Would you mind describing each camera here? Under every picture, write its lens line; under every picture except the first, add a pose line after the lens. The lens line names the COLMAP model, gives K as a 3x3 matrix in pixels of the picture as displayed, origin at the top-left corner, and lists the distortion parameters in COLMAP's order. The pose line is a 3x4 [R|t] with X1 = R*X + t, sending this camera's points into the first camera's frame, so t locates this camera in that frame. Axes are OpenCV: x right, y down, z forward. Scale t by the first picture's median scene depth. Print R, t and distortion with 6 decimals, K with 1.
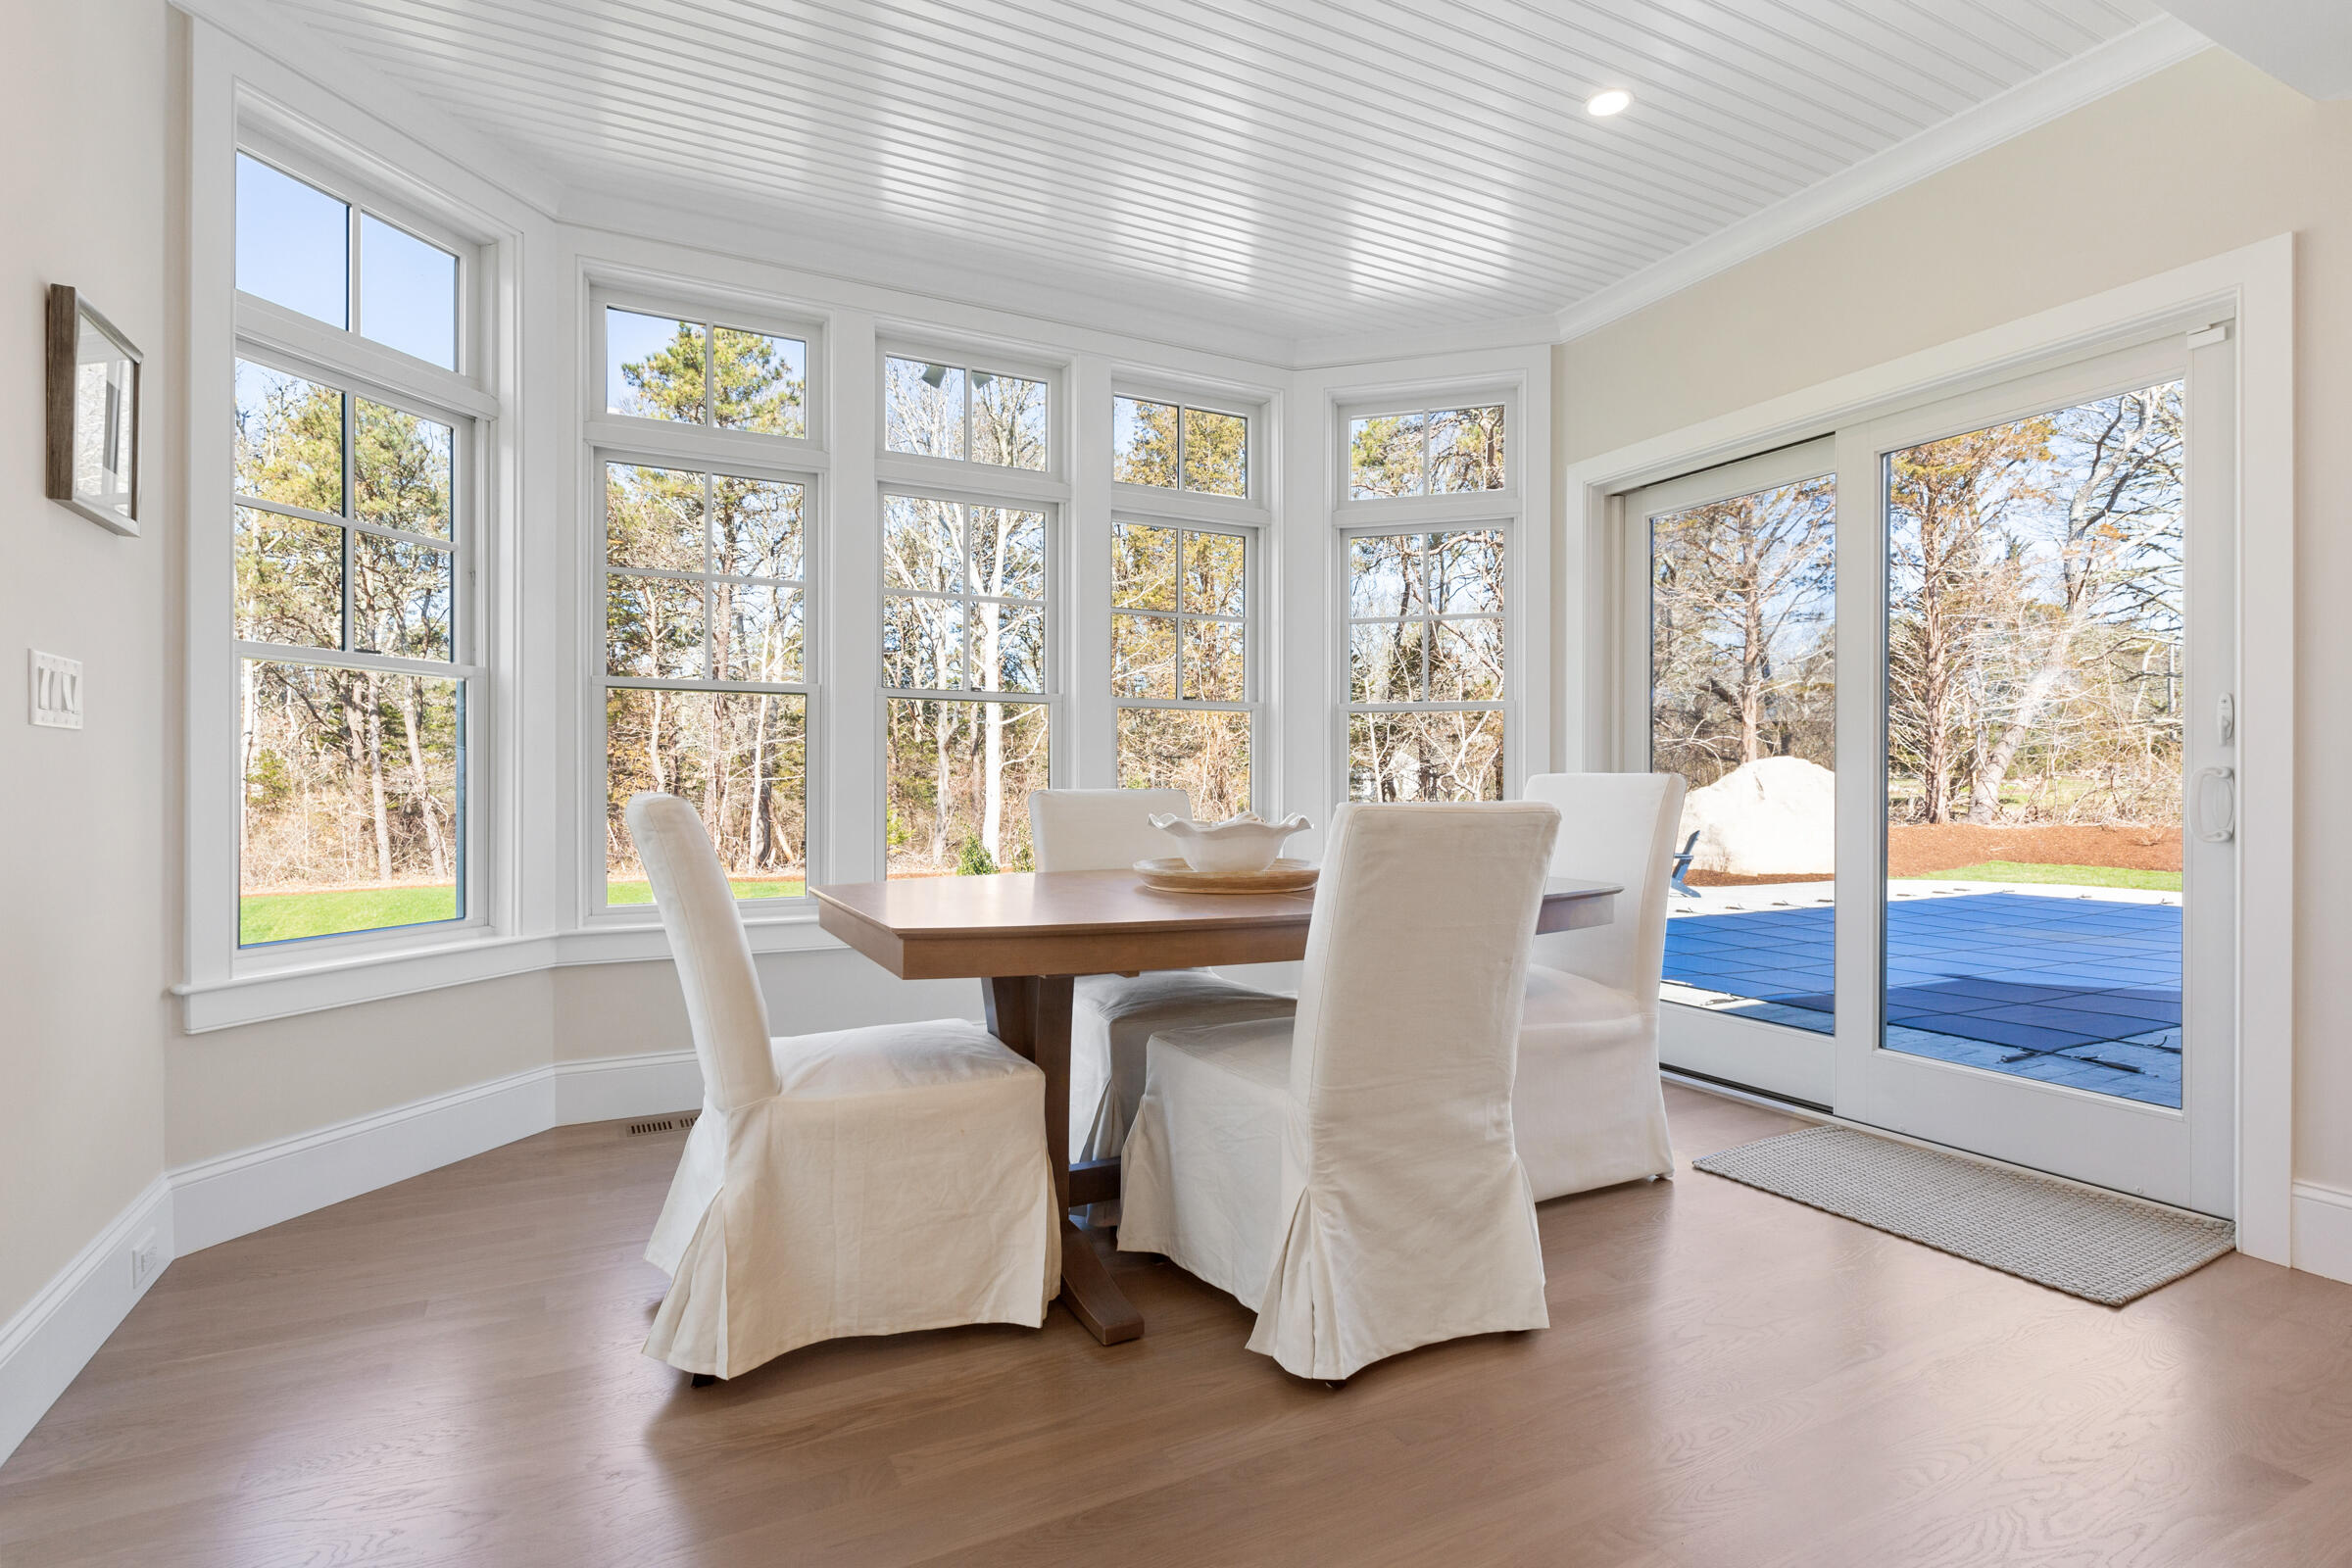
lens RADIAL K [[1128.2, 0, 1160.8], [0, 1128.2, 780.8], [0, 0, 1]] dist [-0.003712, 0.000186]
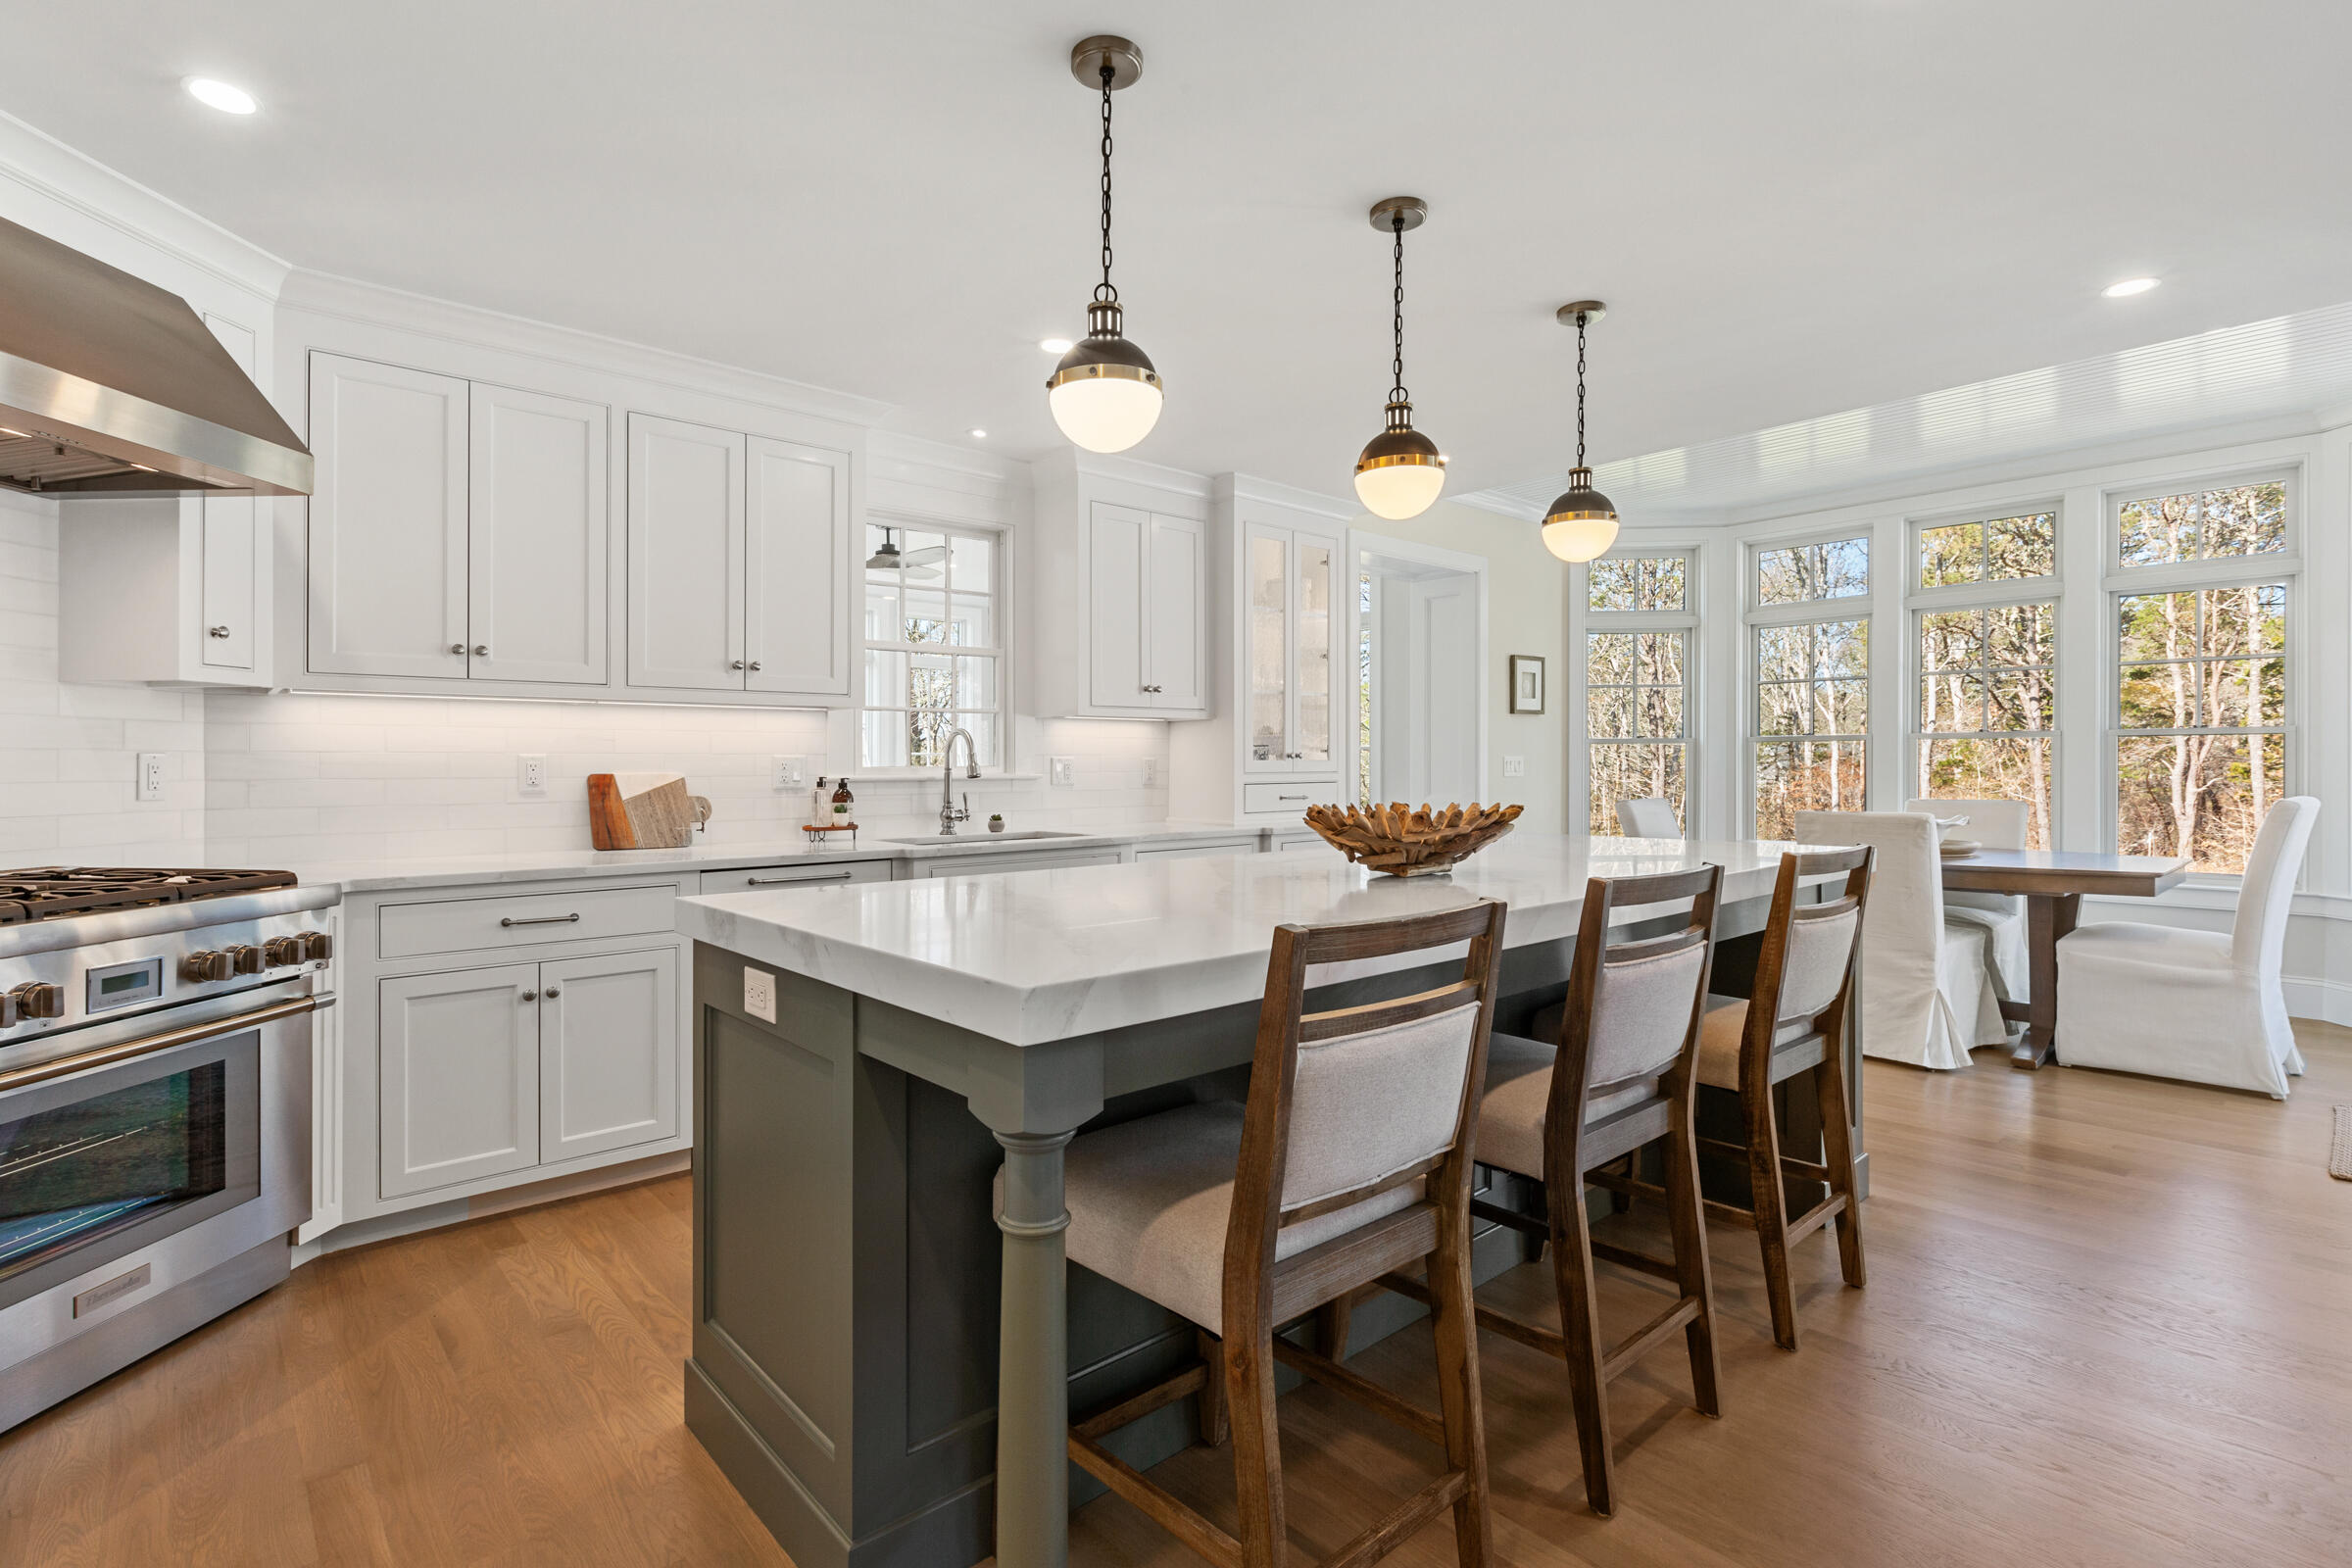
lens RADIAL K [[1128.2, 0, 1165.8], [0, 1128.2, 758.9], [0, 0, 1]] dist [-0.003712, 0.000186]
pose [[0.227485, -0.007095, -0.973756, 0.259761], [0.008241, 0.999952, -0.005361, -0.010113], [0.973747, -0.006805, 0.227532, -0.106025]]
